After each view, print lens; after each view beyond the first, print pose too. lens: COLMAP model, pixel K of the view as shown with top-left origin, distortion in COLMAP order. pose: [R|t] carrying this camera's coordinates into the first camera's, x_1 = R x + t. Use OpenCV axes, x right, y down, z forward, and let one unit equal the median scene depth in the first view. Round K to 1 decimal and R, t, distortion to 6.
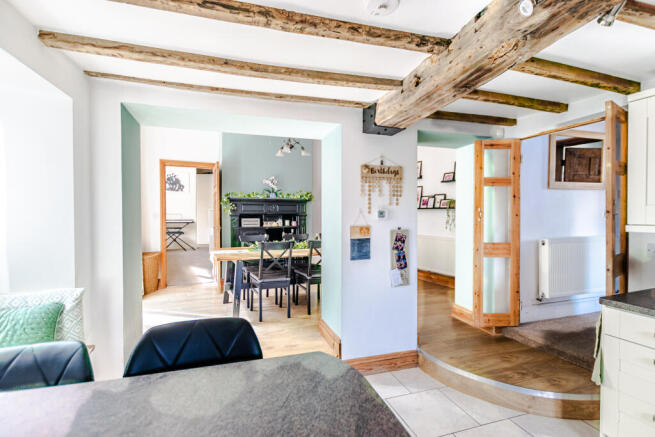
lens RADIAL K [[311.5, 0, 327.5], [0, 311.5, 218.5], [0, 0, 1]] dist [-0.000955, -0.000414]
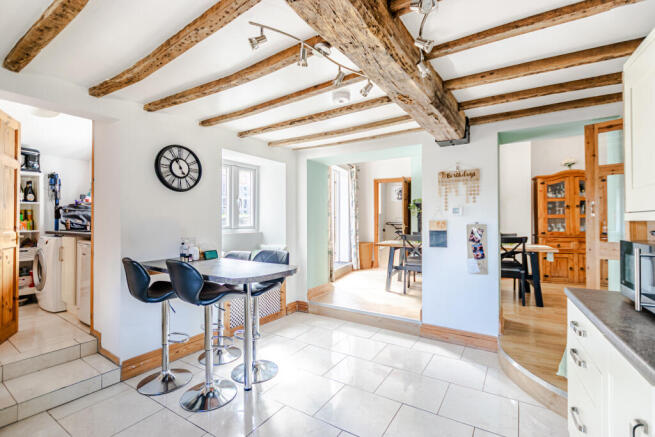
lens RADIAL K [[296.2, 0, 327.5], [0, 296.2, 218.5], [0, 0, 1]] dist [0.001292, 0.000031]
pose [[0.642536, -0.006947, -0.766224, 0.710931], [-0.010702, 0.999780, -0.018039, 0.040452], [0.766181, 0.019791, 0.642320, -0.111610]]
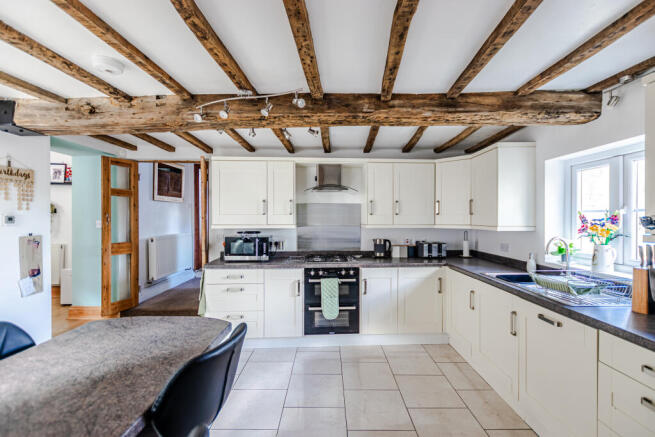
lens RADIAL K [[296.2, 0, 327.5], [0, 296.2, 218.5], [0, 0, 1]] dist [0.001292, 0.000031]
pose [[0.306597, -0.001722, 0.951838, -0.357541], [0.014105, 0.999897, -0.002734, -0.001979], [-0.951735, 0.014264, 0.306590, -0.147361]]
